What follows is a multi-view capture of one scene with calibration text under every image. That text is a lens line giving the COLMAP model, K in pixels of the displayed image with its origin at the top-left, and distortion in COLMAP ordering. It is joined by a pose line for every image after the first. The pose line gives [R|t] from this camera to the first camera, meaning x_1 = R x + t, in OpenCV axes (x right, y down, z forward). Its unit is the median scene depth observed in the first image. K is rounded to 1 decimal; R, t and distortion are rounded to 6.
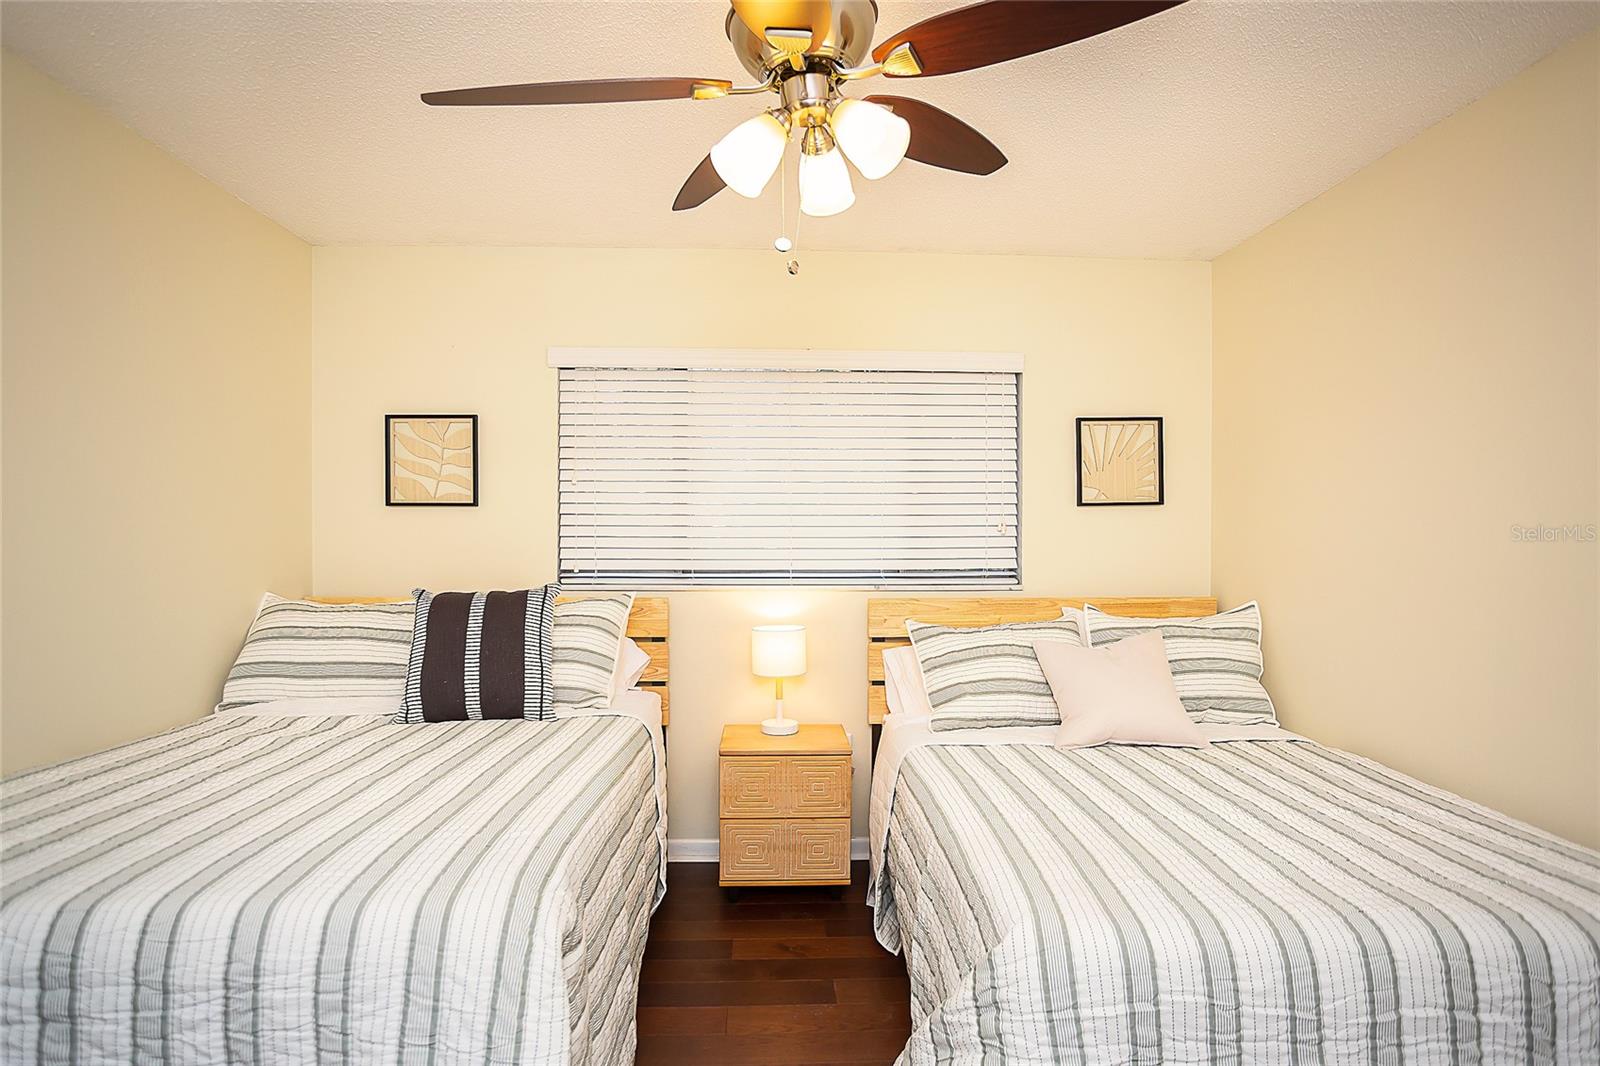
lens RADIAL K [[826.8, 0, 833.4], [0, 826.8, 541.6], [0, 0, 1]] dist [-0.064682, 0.029601]
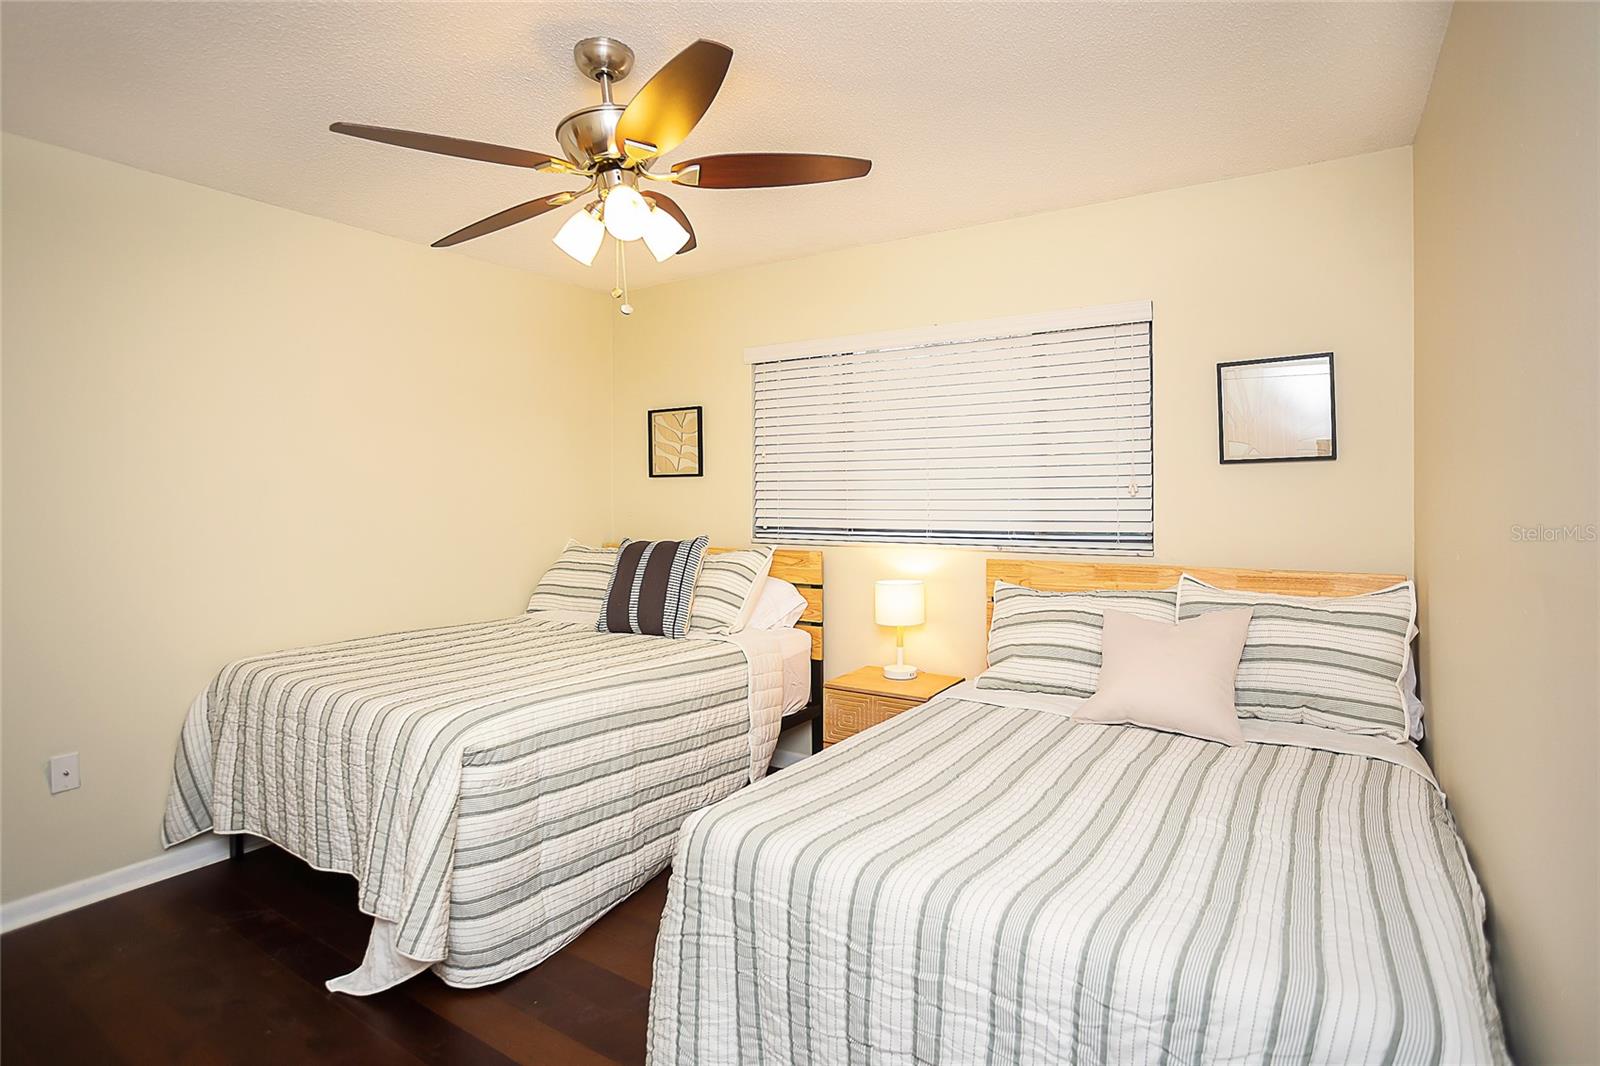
lens RADIAL K [[826.9, 0, 800.5], [0, 826.9, 504.2], [0, 0, 1]] dist [-0.071497, 0.029971]
pose [[0.807408, 0.000701, -0.589993, 0.479728], [0.000331, 0.999999, 0.001640, -0.001230], [0.589994, -0.001519, 0.807407, 0.033785]]
